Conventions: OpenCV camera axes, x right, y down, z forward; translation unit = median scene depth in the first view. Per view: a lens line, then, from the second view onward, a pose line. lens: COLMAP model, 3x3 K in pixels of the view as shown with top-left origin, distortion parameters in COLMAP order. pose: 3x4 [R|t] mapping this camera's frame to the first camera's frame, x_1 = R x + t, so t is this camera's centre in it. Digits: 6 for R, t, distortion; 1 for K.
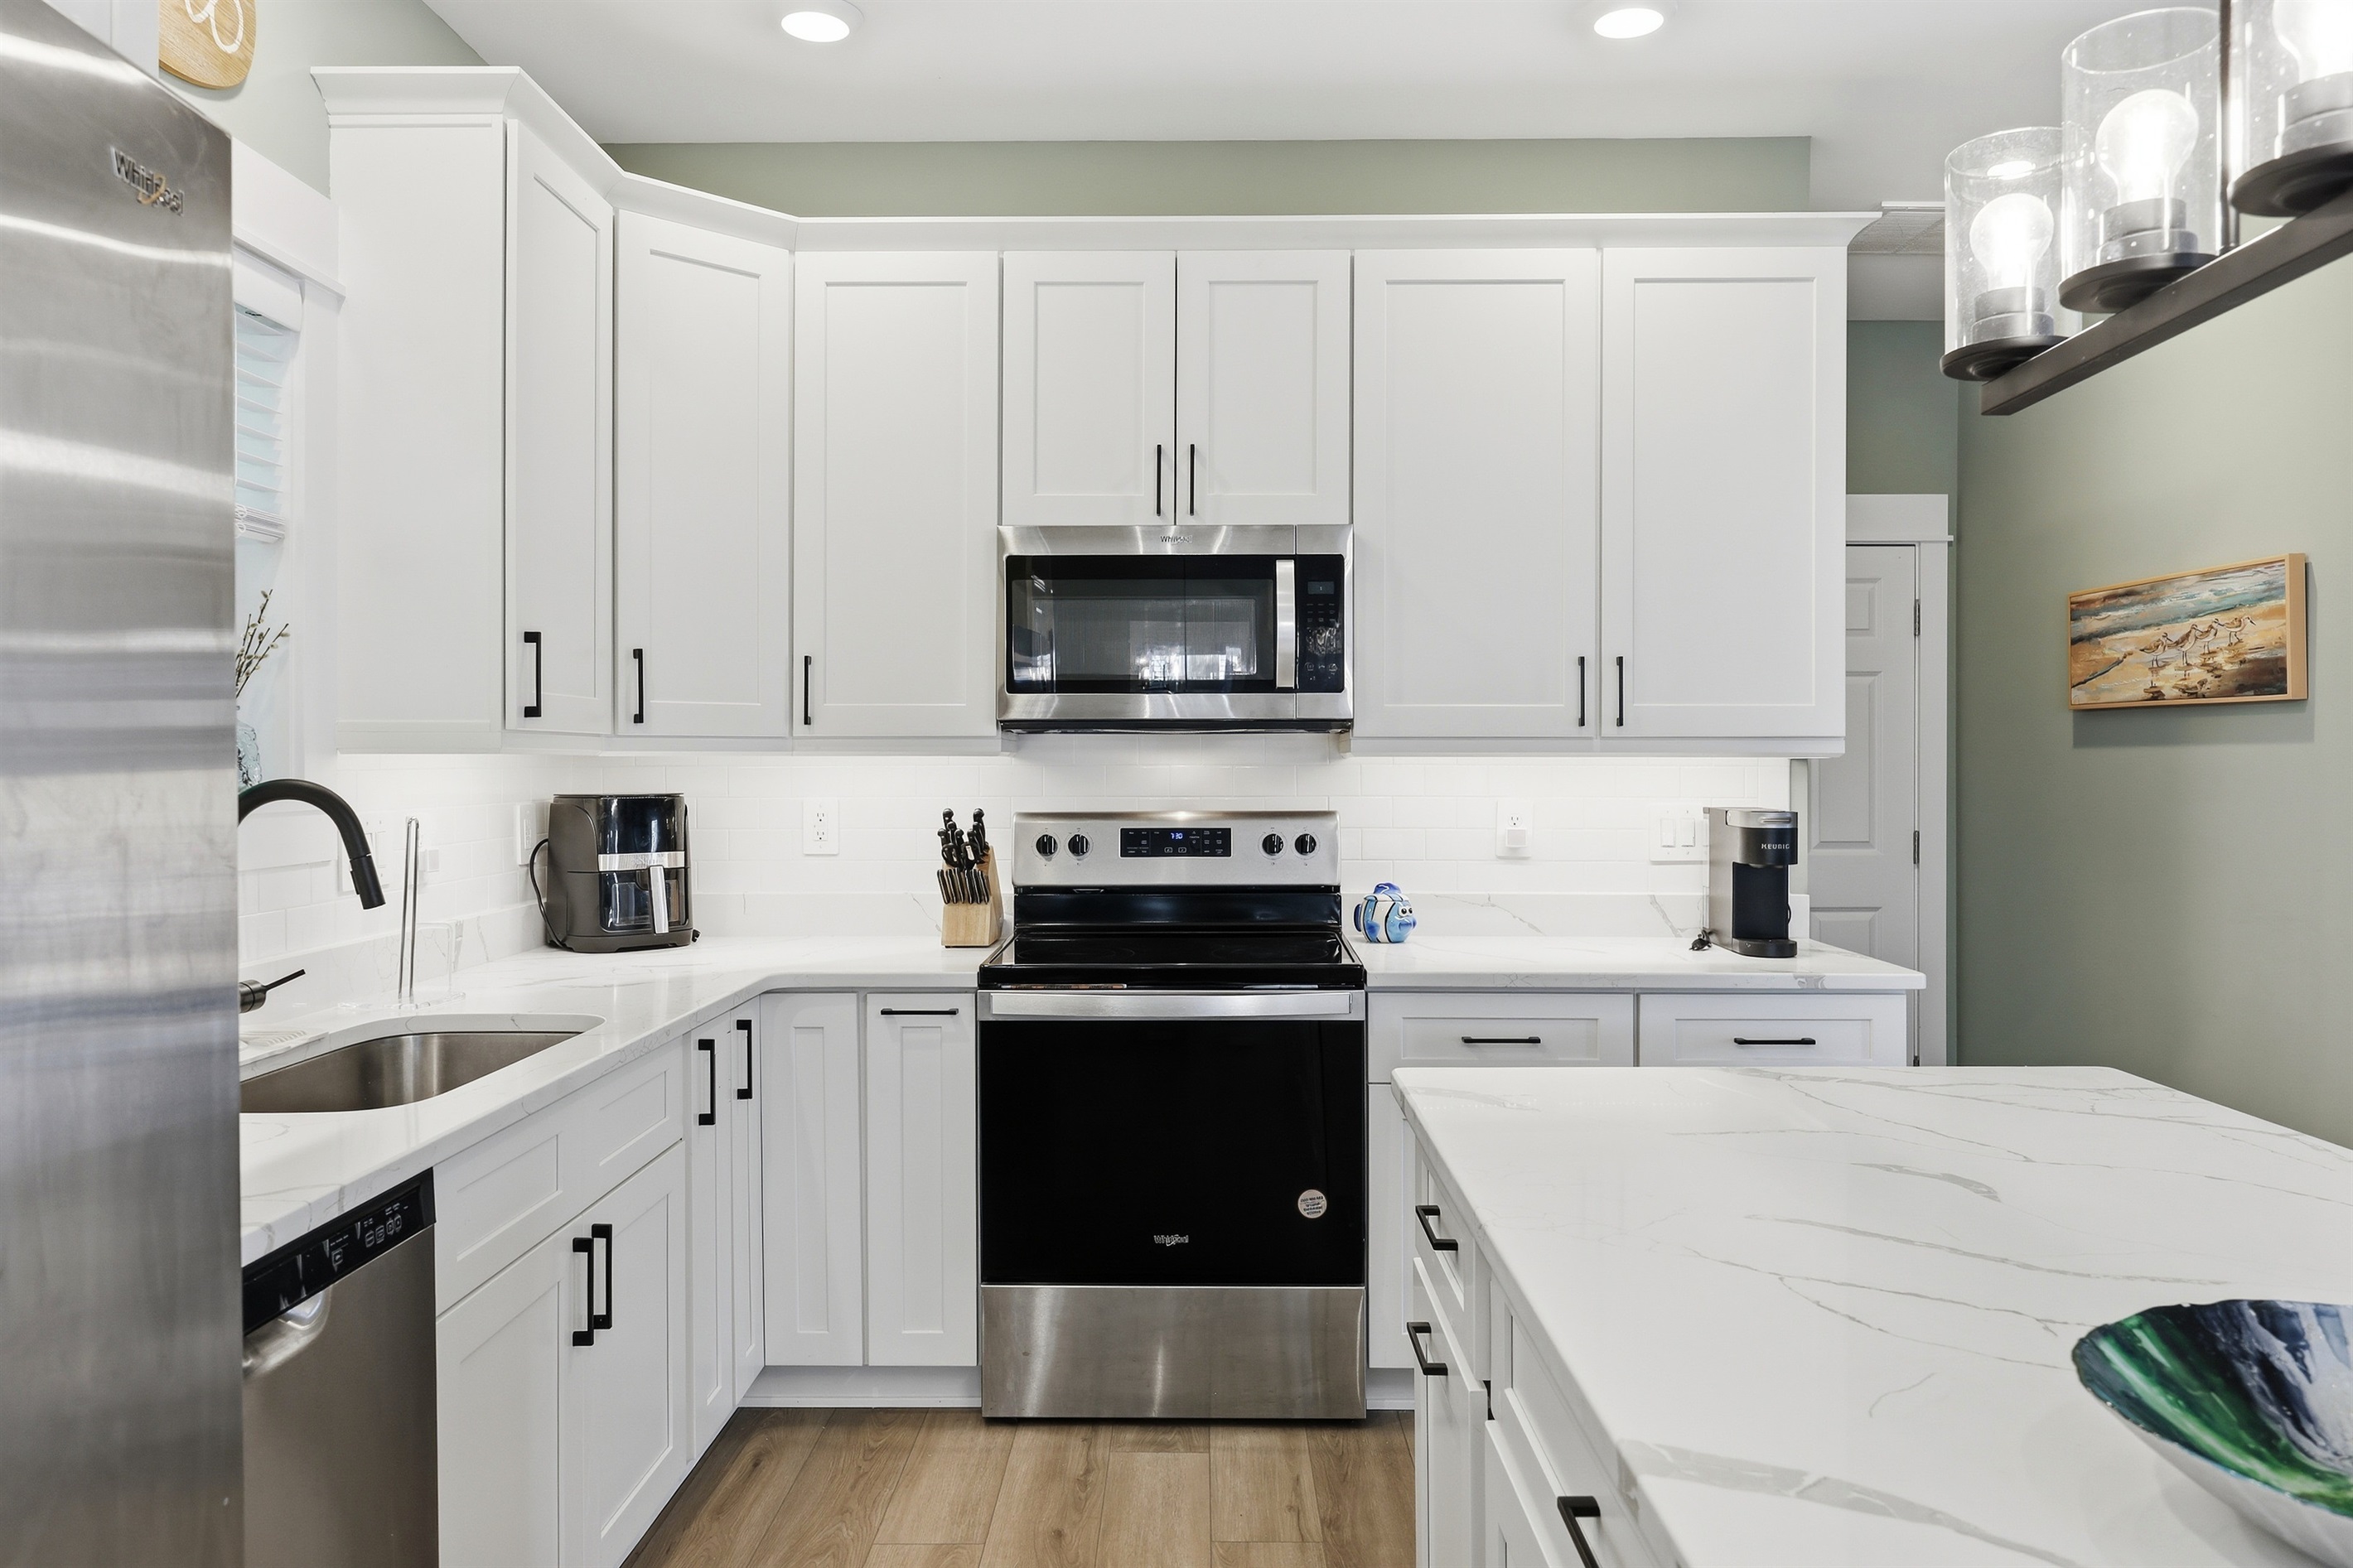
lens RADIAL K [[1629.7, 0, 1185.6], [0, 1629.7, 772.3], [0, 0, 1]] dist [-0.002666, -0.004706]
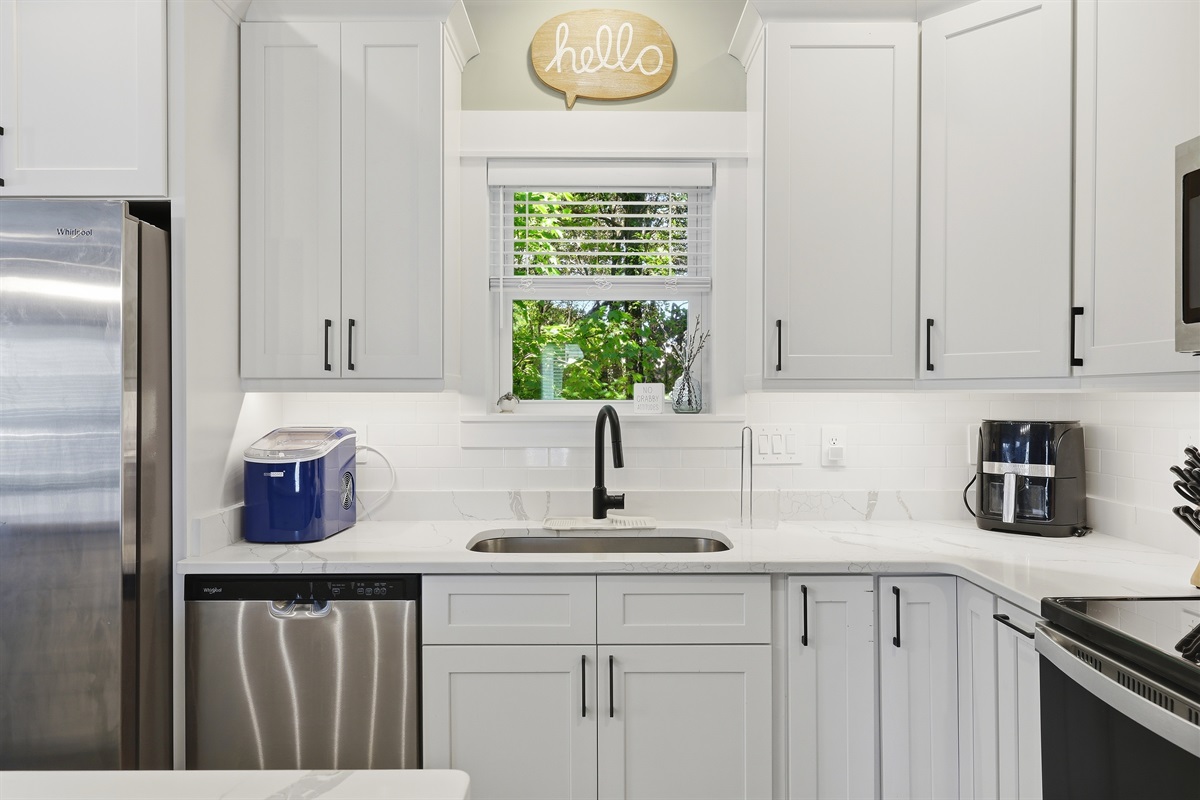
lens RADIAL K [[767.9, 0, 597.5], [0, 767.9, 398.0], [0, 0, 1]] dist [0.005333, -0.003916]
pose [[-0.004932, 0.002176, -0.999985, 0.318766], [-0.005924, 0.999980, 0.002205, -0.004919], [0.999970, 0.005935, -0.004919, 0.658827]]
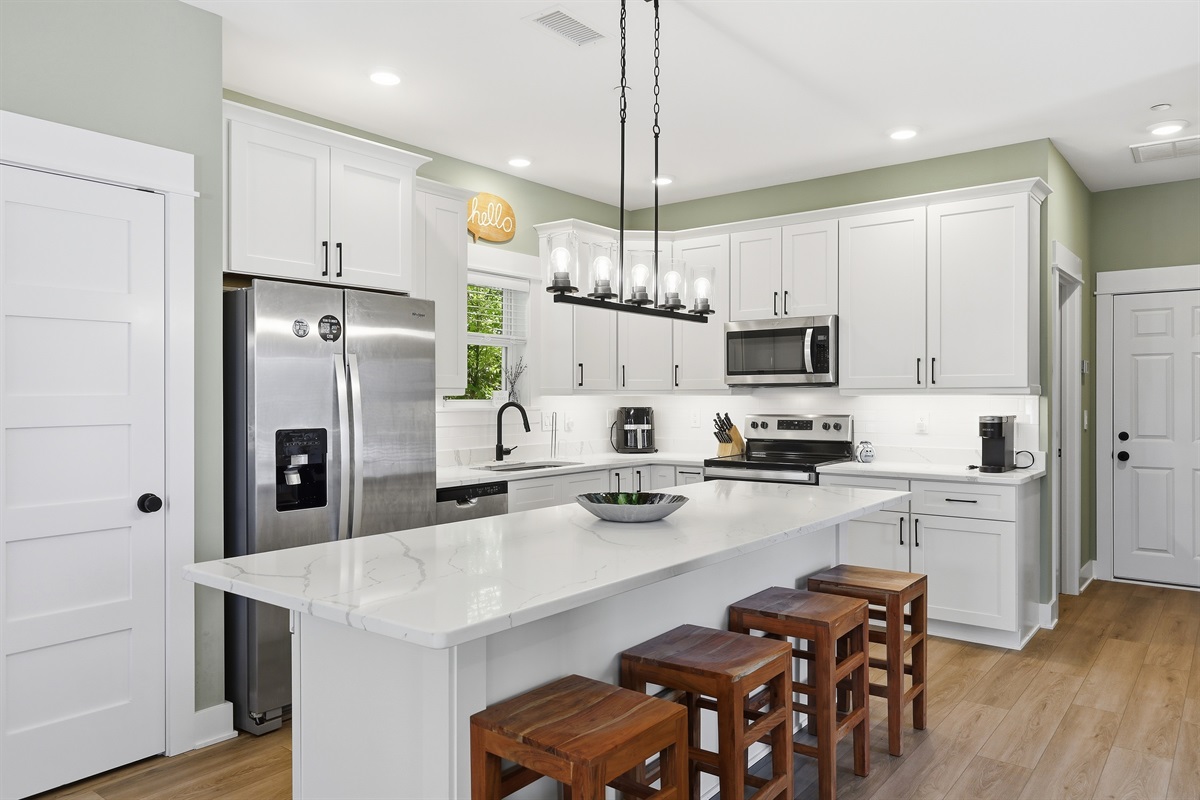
lens RADIAL K [[853.9, 0, 599.7], [0, 853.9, 398.0], [0, 0, 1]] dist [0.002606, 0.001147]
pose [[0.790724, -0.000993, -0.612172, 0.688254], [-0.001491, 0.999993, -0.003547, 0.000851], [0.612171, 0.003717, 0.790717, -0.442172]]
